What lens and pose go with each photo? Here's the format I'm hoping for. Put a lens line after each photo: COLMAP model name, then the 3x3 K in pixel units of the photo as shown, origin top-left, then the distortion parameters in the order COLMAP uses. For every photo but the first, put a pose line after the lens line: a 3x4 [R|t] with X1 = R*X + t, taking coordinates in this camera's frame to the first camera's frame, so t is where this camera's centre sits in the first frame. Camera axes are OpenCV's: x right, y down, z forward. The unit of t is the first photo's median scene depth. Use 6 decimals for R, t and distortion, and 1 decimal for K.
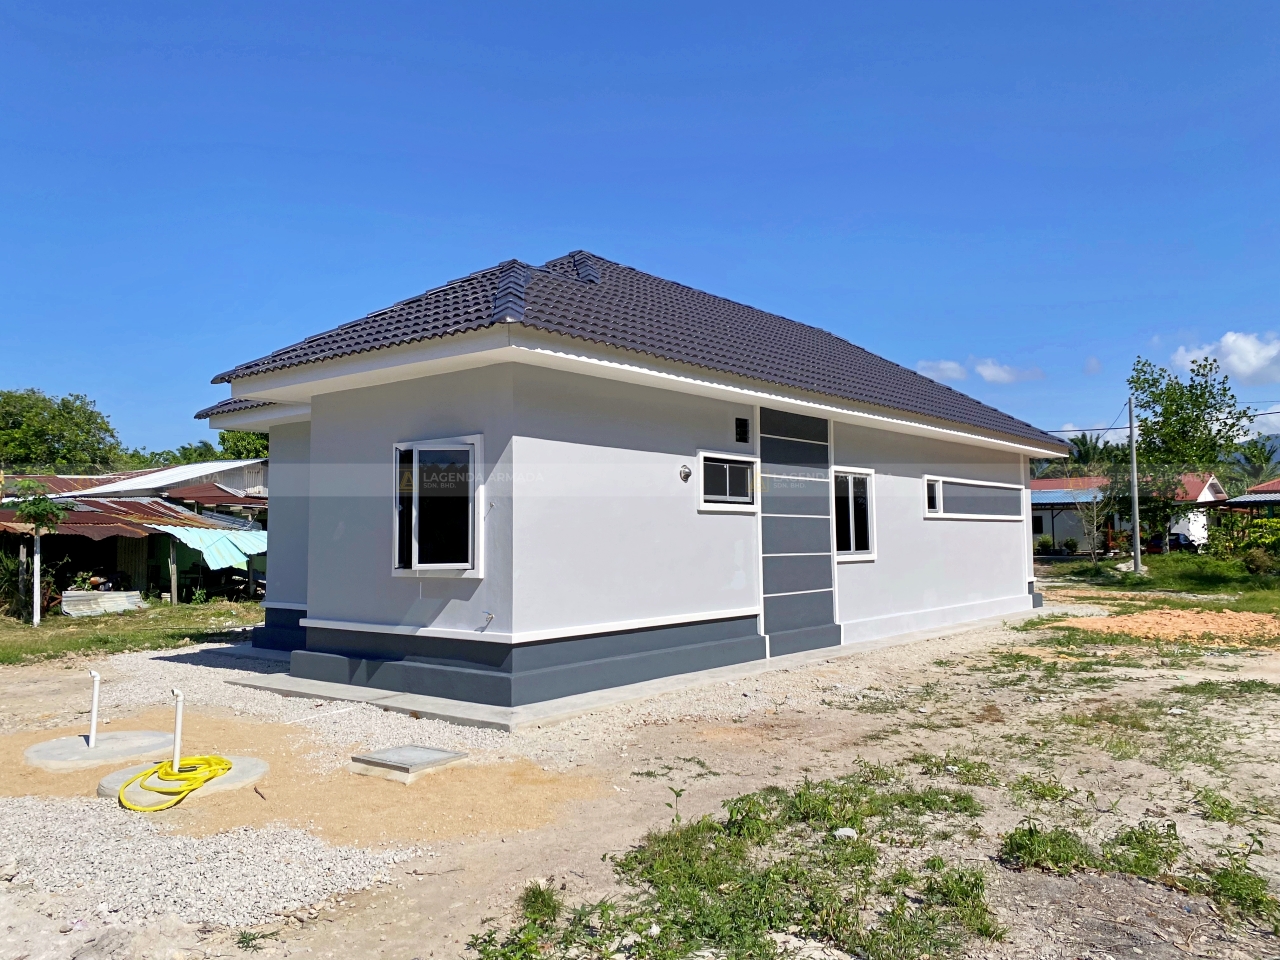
lens RADIAL K [[983.8, 0, 643.9], [0, 983.8, 481.1], [0, 0, 1]] dist [0.062591, 0.000652]
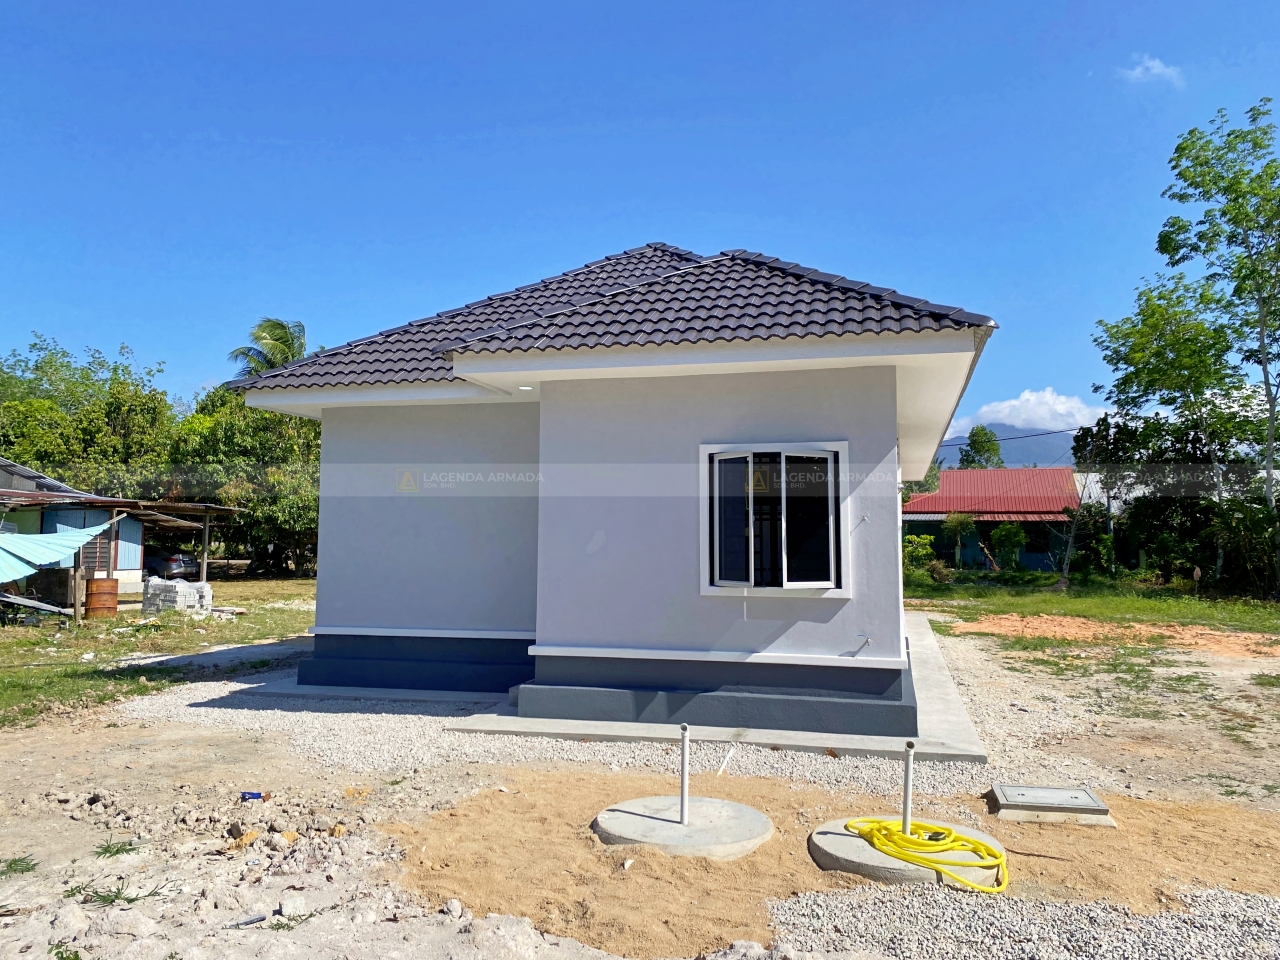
lens RADIAL K [[983.8, 0, 635.4], [0, 983.8, 474.6], [0, 0, 1]] dist [0.062591, 0.000652]
pose [[0.914871, 0.039414, 0.401819, -0.664481], [-0.034486, 0.999215, -0.019493, 0.008339], [-0.402272, 0.003976, 0.915512, 0.222119]]
